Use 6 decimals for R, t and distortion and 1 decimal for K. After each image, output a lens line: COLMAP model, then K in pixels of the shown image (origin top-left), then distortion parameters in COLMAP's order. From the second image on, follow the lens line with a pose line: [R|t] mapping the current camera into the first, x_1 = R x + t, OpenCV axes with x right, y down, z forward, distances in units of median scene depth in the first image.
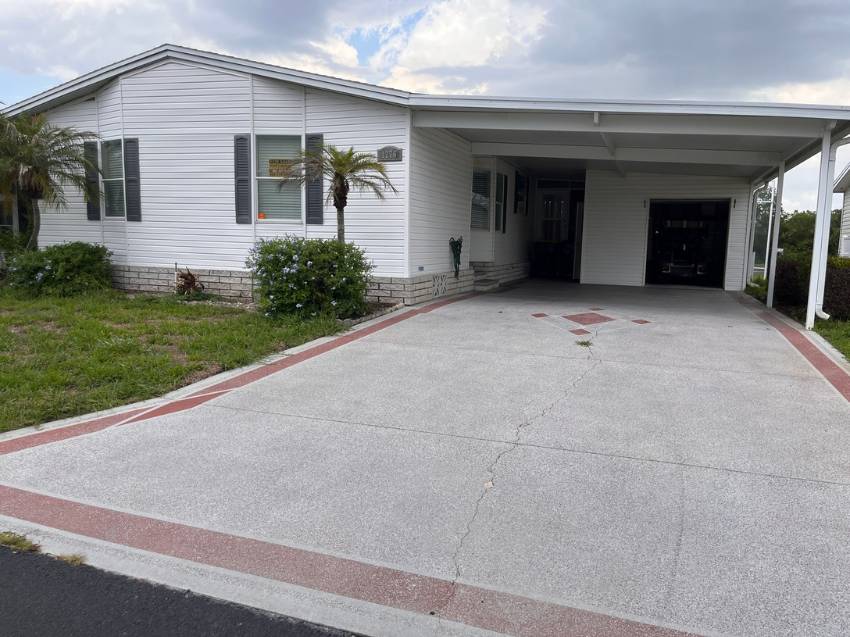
lens RADIAL K [[652.1, 0, 436.2], [0, 652.1, 319.8], [0, 0, 1]] dist [0.058053, -0.075238]
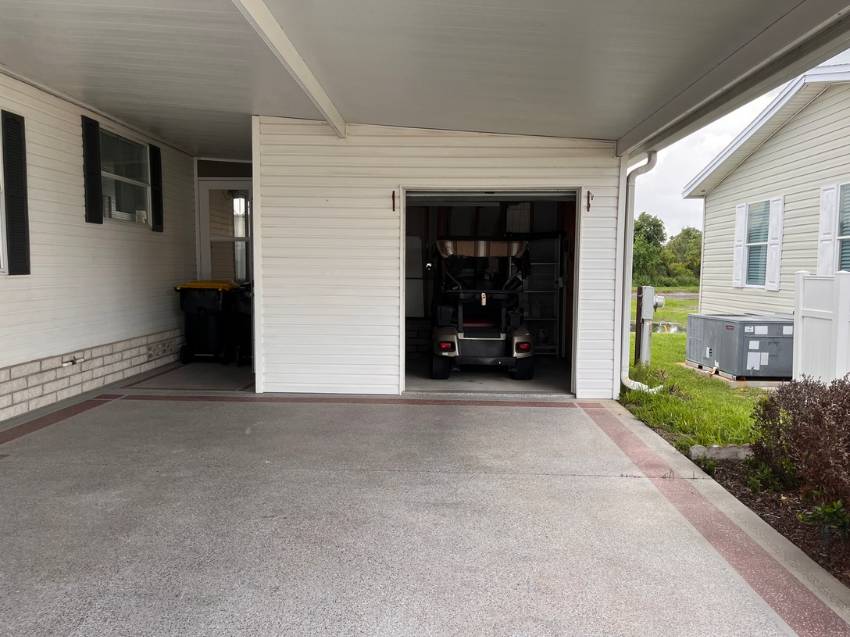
lens RADIAL K [[642.0, 0, 429.1], [0, 642.0, 322.0], [0, 0, 1]] dist [0.091011, -0.129721]
pose [[0.953824, -0.039469, 0.297763, 0.280725], [0.049106, 0.998482, -0.024952, -0.115459], [-0.296326, 0.038422, 0.954314, 0.791220]]
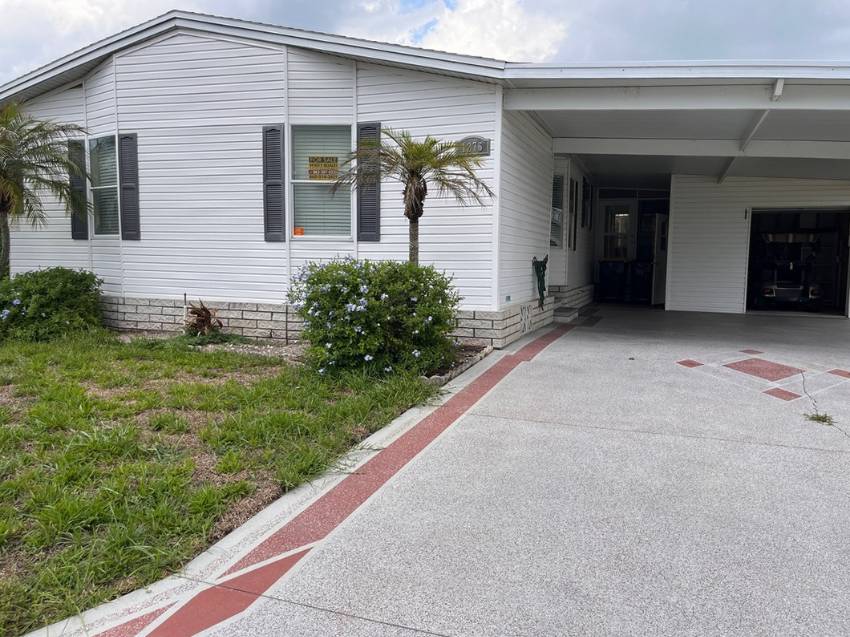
lens RADIAL K [[652.1, 0, 436.2], [0, 652.1, 319.8], [0, 0, 1]] dist [0.058053, -0.075238]
pose [[0.999955, -0.008790, 0.003436, -0.103532], [0.008883, 0.999574, -0.027791, -0.031114], [-0.003191, 0.027820, 0.999608, 0.227608]]
